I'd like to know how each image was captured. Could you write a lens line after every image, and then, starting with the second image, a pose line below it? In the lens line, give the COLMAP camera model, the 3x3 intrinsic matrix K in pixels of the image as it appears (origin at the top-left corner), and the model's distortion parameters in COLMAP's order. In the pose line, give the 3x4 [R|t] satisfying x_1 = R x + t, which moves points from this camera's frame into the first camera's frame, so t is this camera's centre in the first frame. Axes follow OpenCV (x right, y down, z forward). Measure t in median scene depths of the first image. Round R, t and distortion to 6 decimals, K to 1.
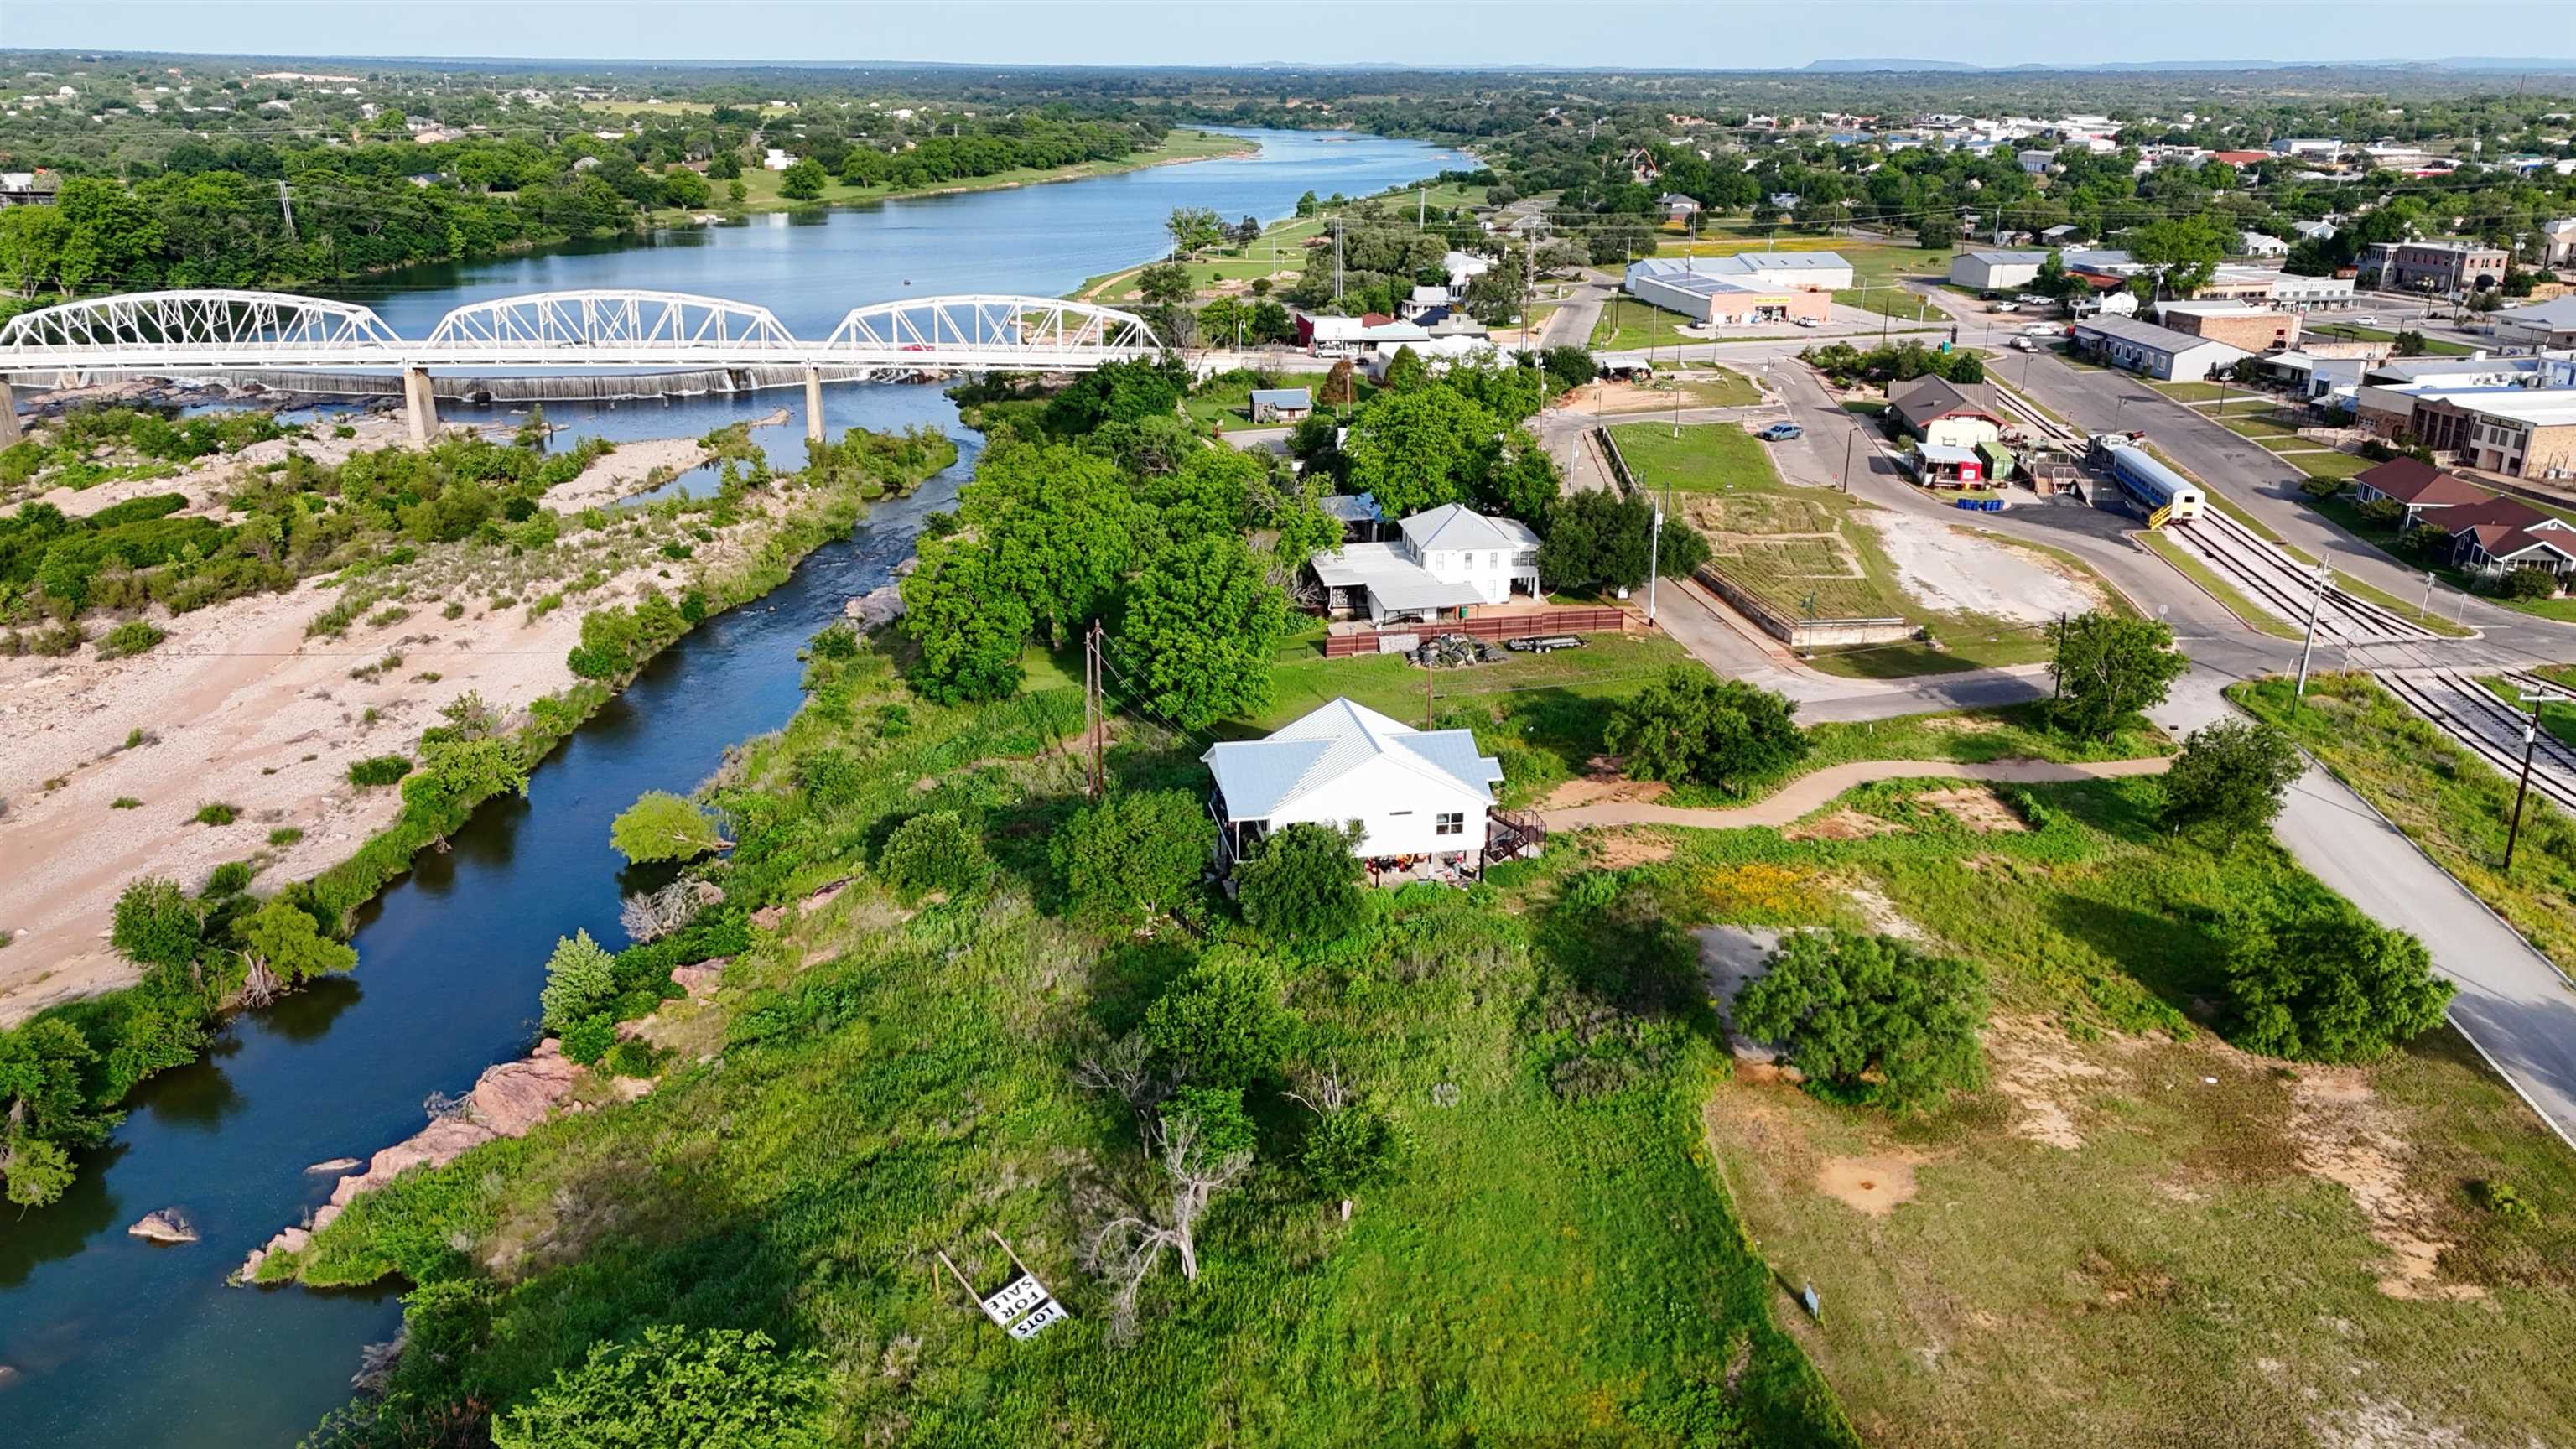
lens RADIAL K [[1955.5, 0, 1294.3], [0, 1955.5, 729.0], [0, 0, 1]] dist [0.074110, -0.058763]
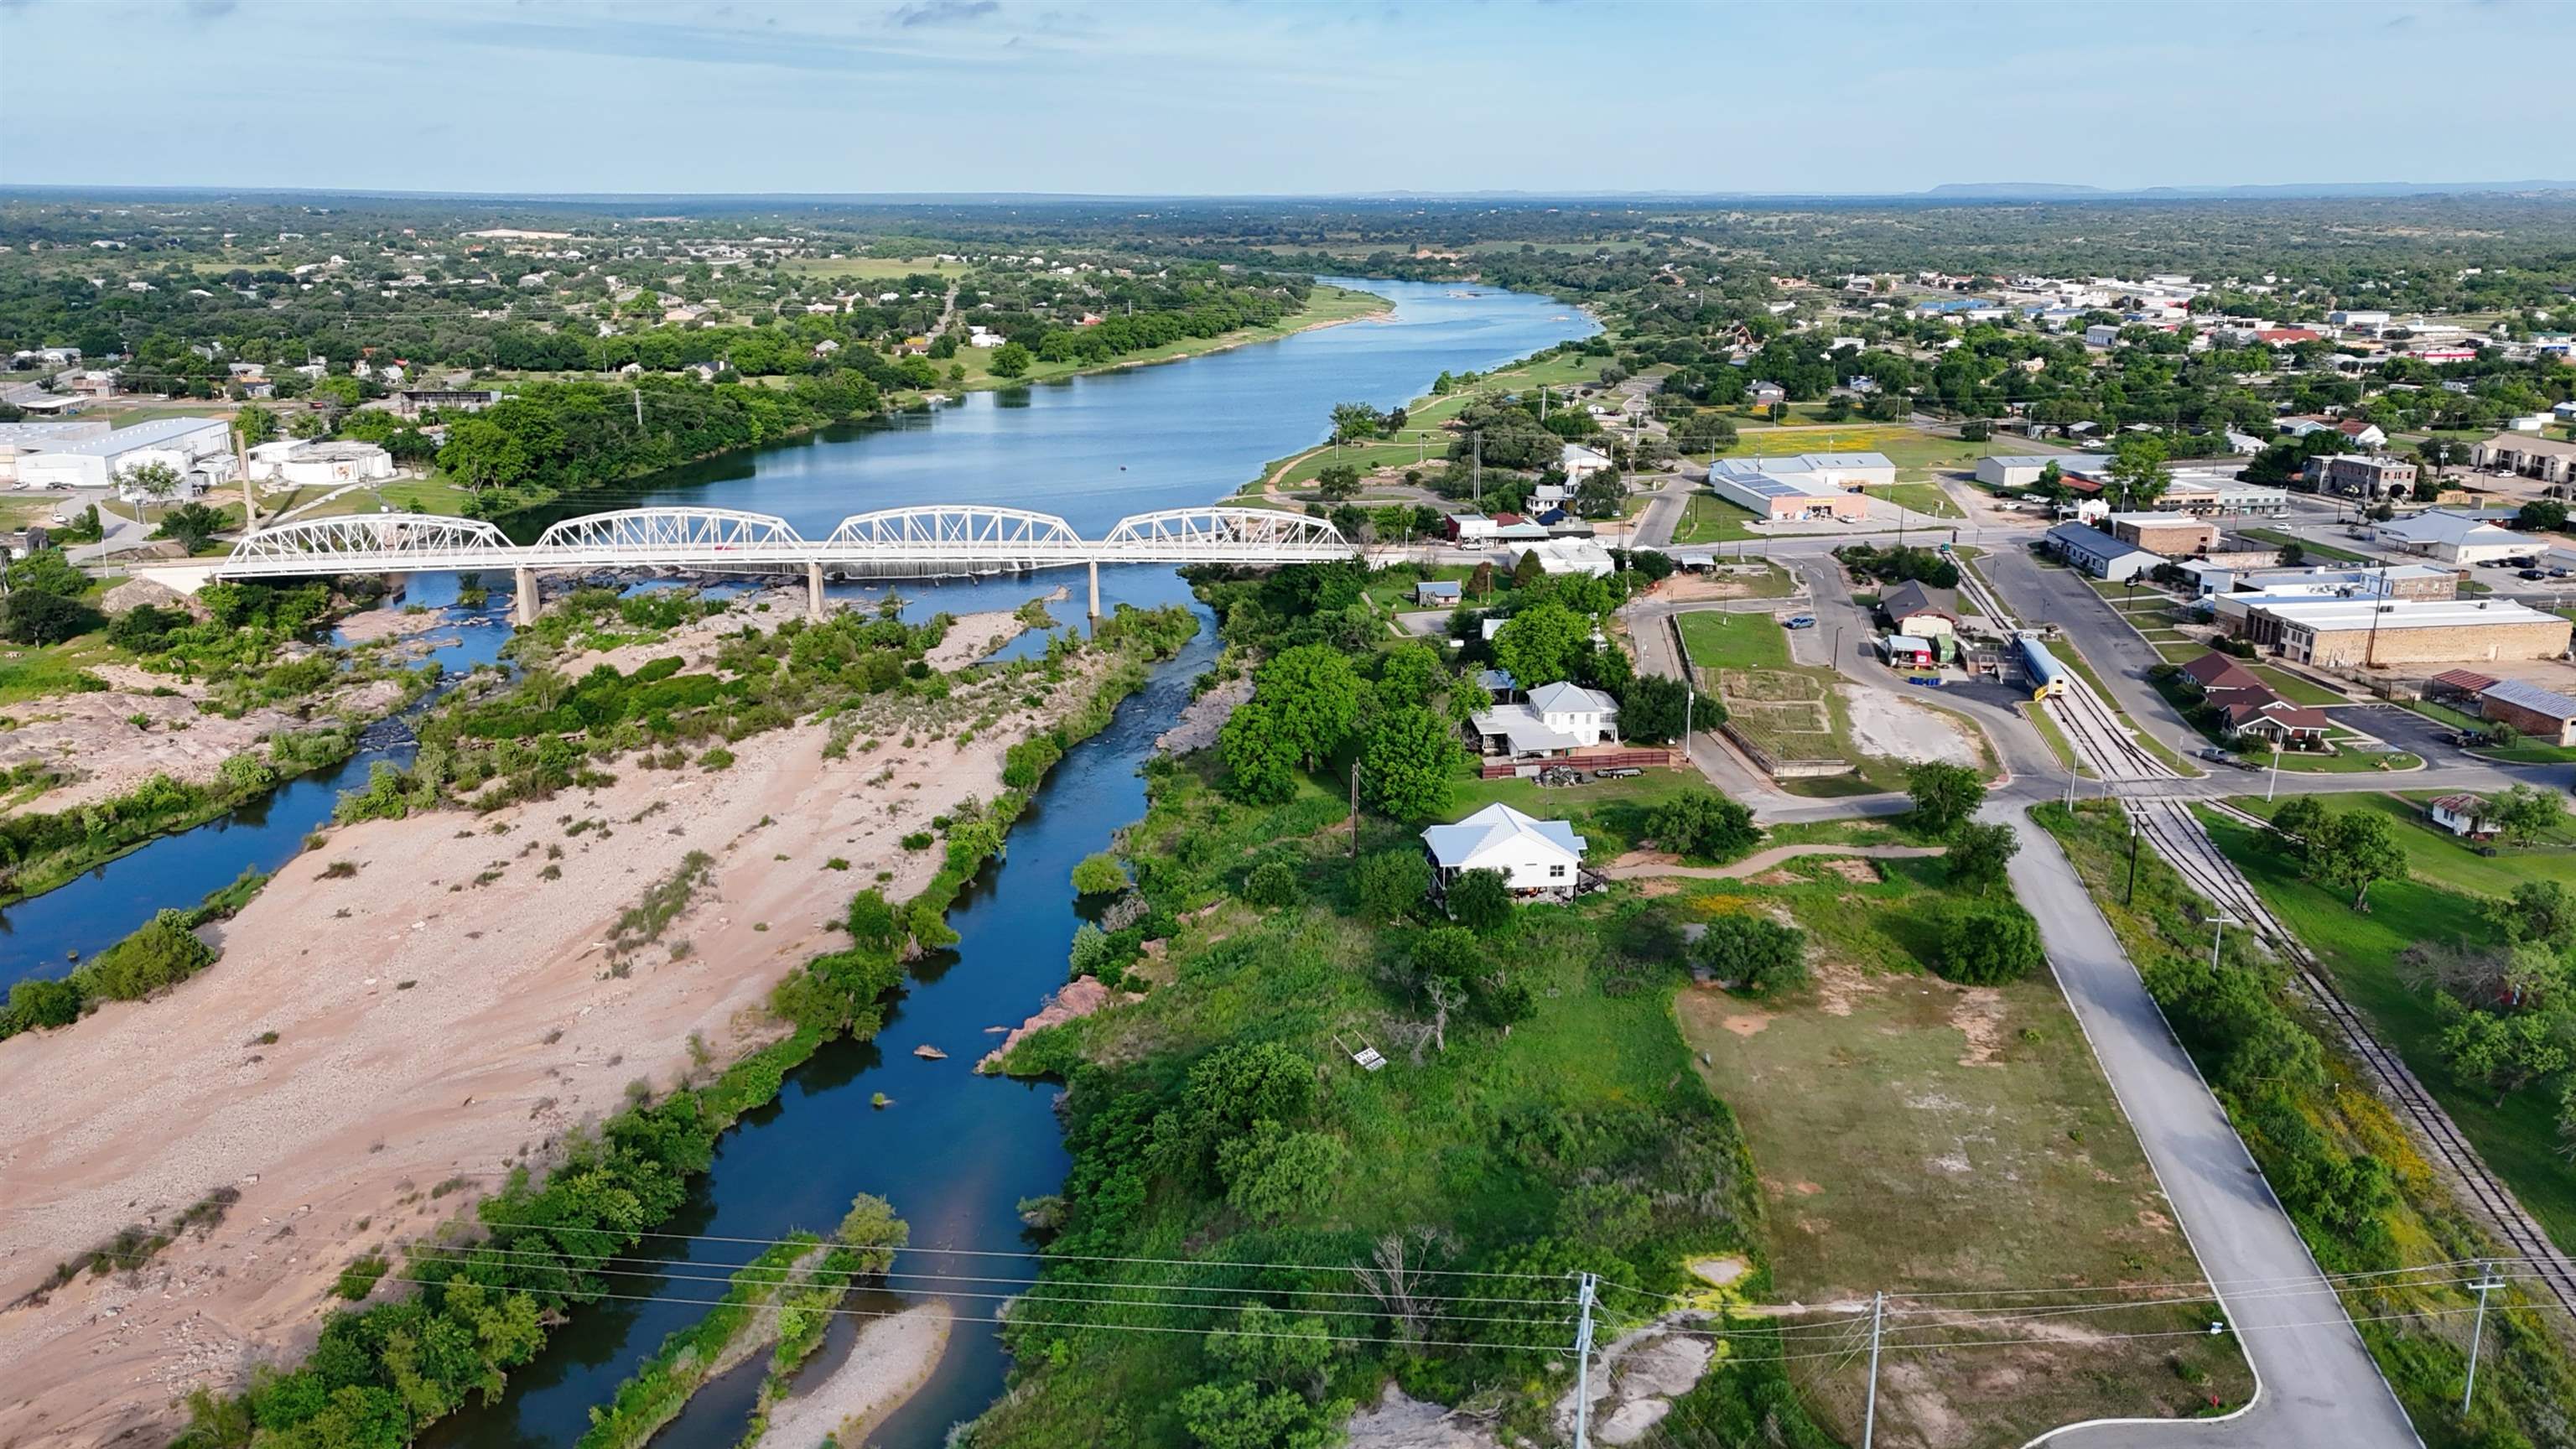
lens RADIAL K [[1955.5, 0, 1282.9], [0, 1955.5, 724.1], [0, 0, 1]] dist [0.074110, -0.058763]
pose [[0.997767, 0.010251, -0.066001, -0.031461], [-0.014200, 0.998119, -0.059642, 0.012287], [0.065265, 0.060446, 0.996036, -0.468777]]
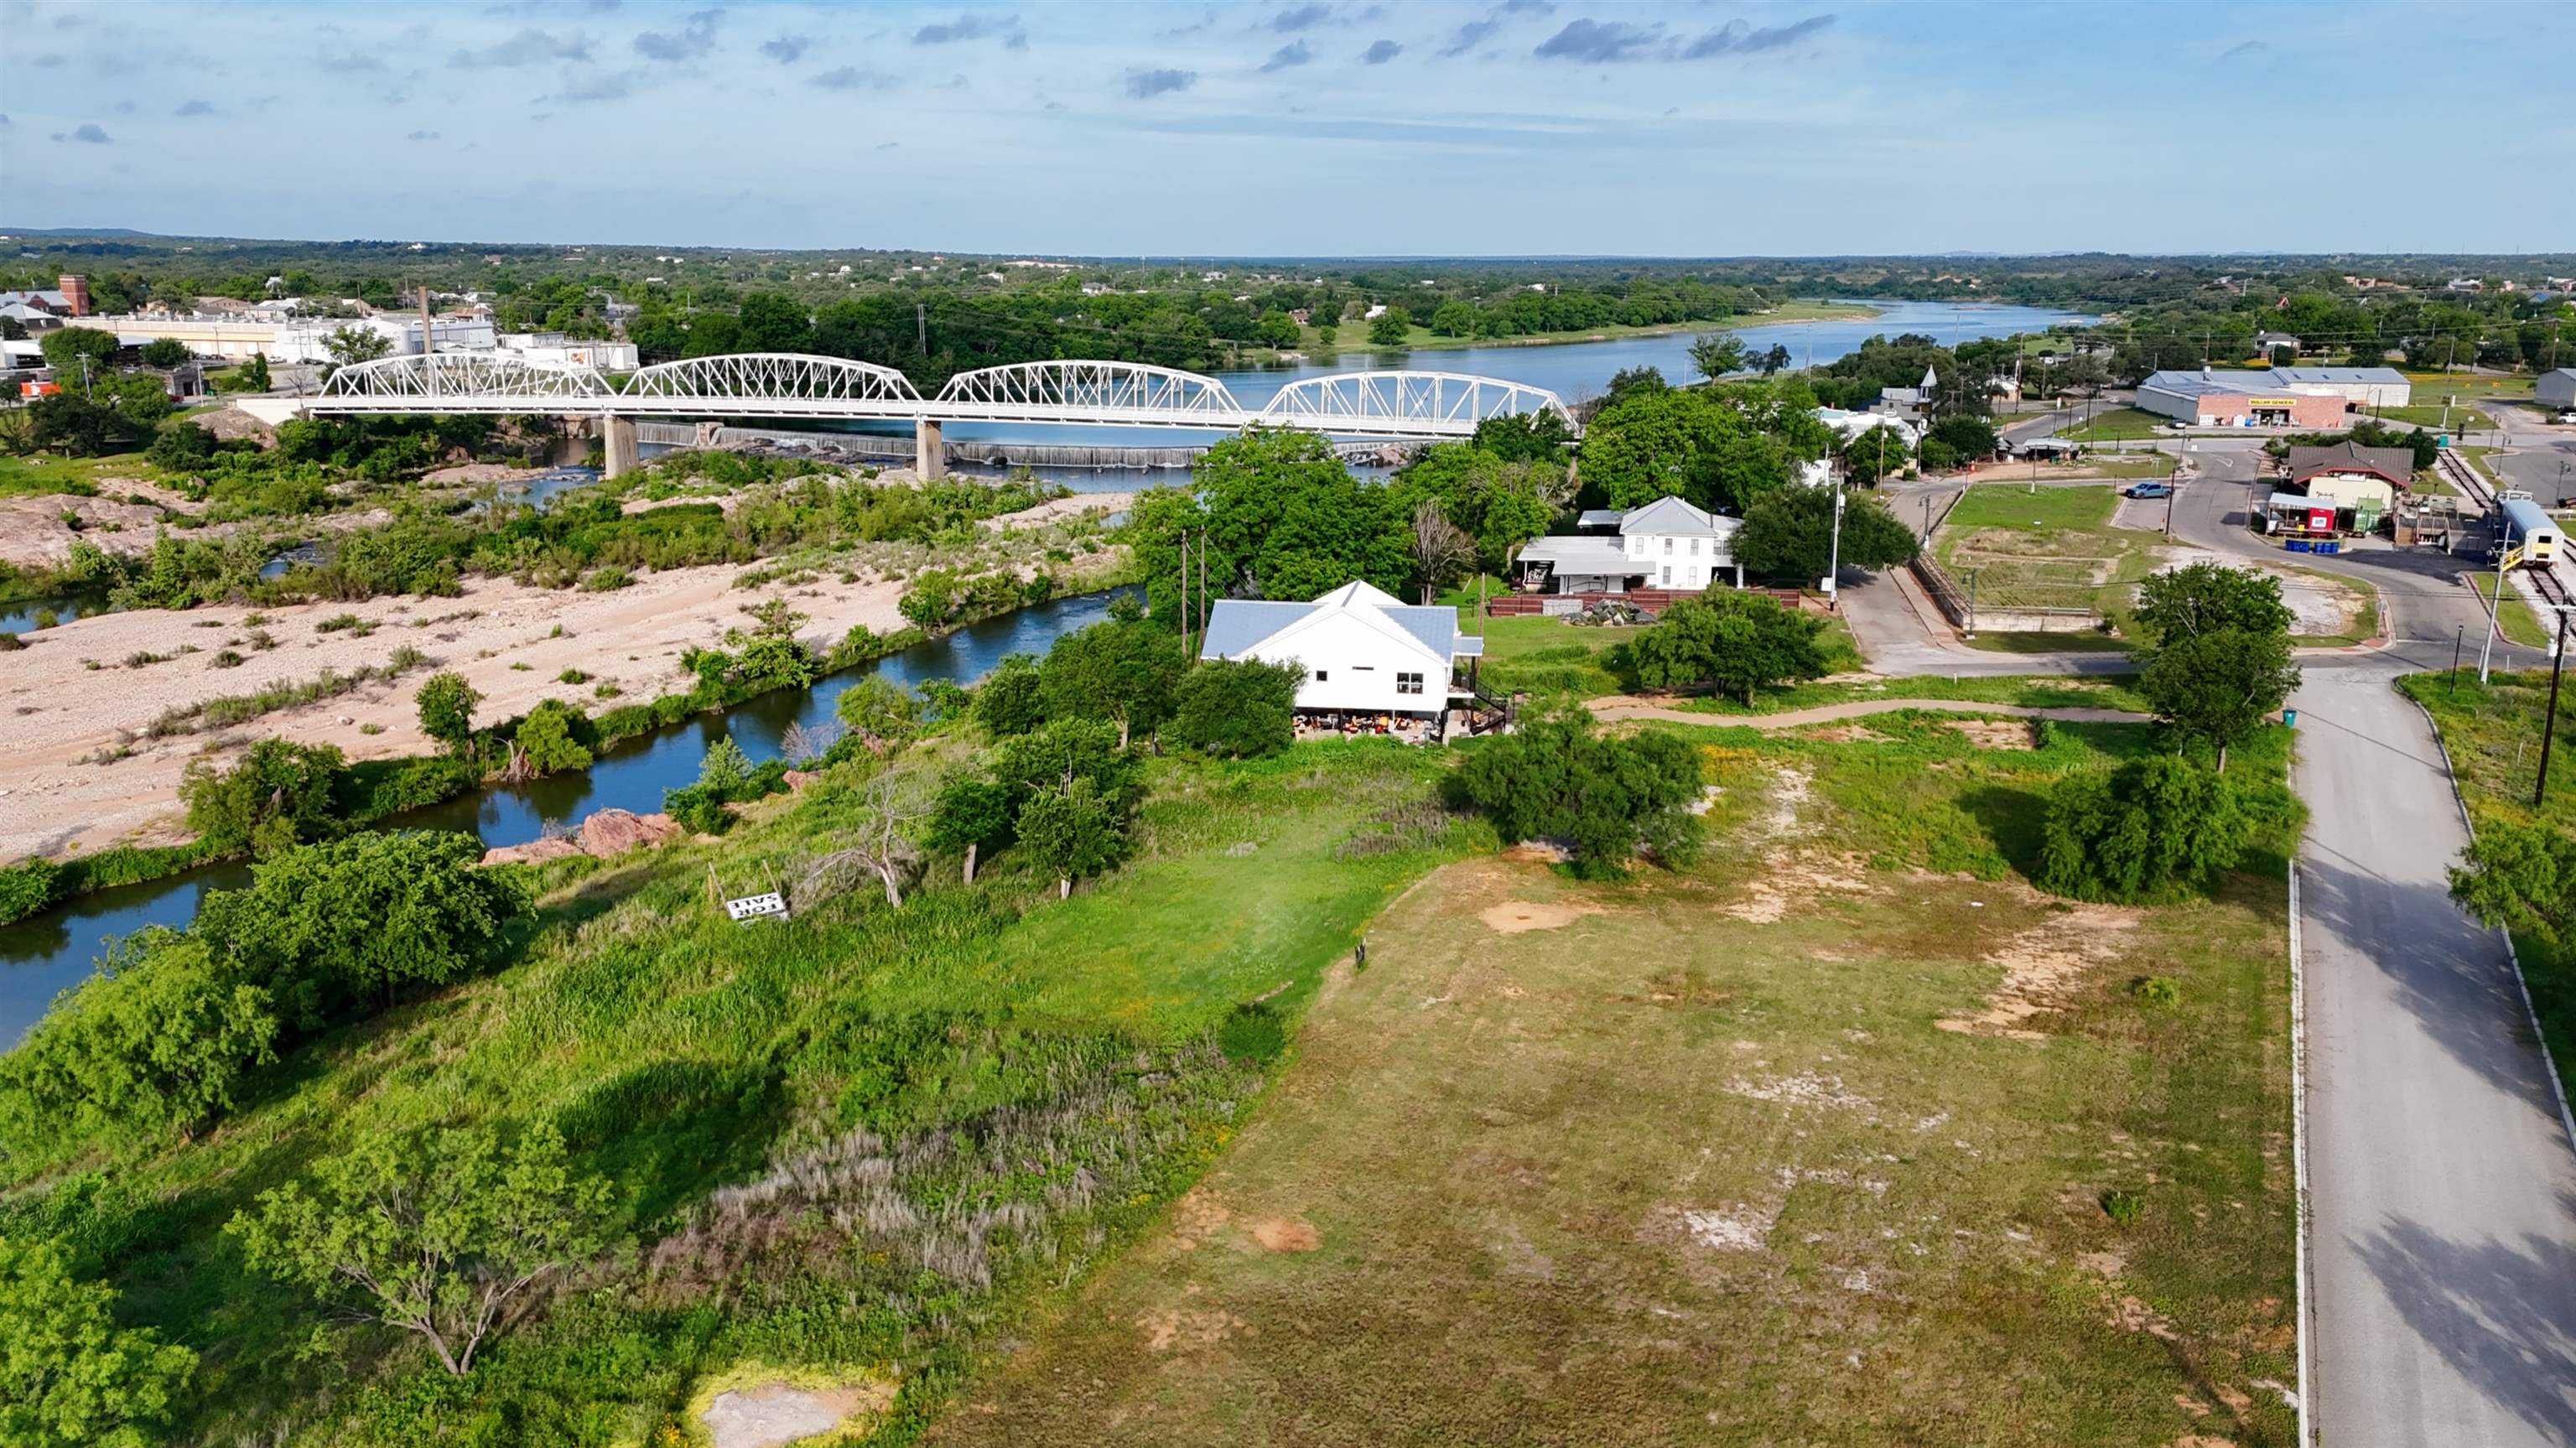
lens RADIAL K [[1955.4, 0, 1286.1], [0, 1955.4, 726.6], [0, 0, 1]] dist [0.074110, -0.058763]
pose [[0.945211, 0.073624, -0.318049, 0.186163], [-0.102582, 0.991874, -0.075257, 0.083383], [0.309924, 0.103760, 0.945083, -0.012870]]
